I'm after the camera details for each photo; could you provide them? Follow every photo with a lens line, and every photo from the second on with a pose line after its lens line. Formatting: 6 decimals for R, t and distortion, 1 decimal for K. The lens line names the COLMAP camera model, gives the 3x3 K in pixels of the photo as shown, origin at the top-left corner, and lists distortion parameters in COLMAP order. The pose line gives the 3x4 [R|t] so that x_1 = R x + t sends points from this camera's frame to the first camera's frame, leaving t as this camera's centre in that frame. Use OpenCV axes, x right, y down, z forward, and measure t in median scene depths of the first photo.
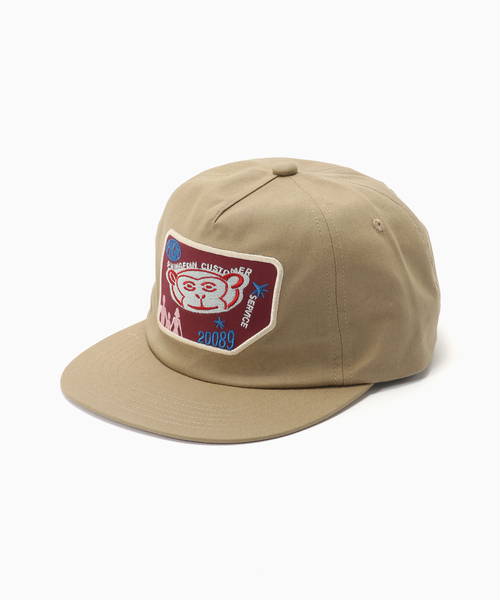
lens RADIAL K [[1889.7, 0, 250.0], [0, 1889.7, 300.0], [0, 0, 1]] dist [0.080616, -0.507121]
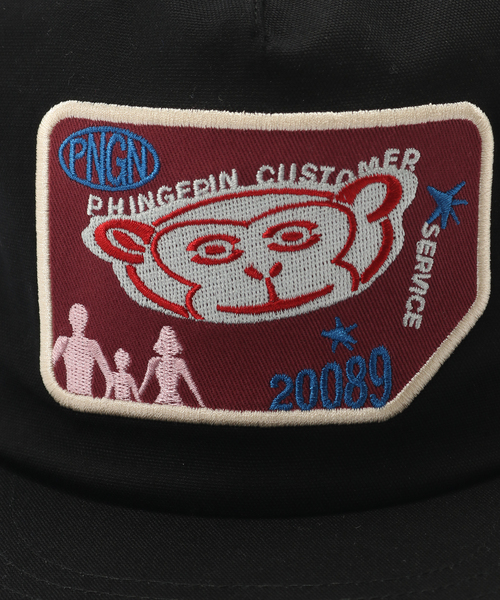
lens RADIAL K [[1889.7, 0, 250.0], [0, 1889.7, 300.0], [0, 0, 1]] dist [0.080616, -0.507121]
pose [[0.788343, -0.247706, 0.563166, -0.214265], [0.226480, 0.967931, 0.108705, -0.033310], [-0.572033, 0.041849, 0.819162, 0.737995]]
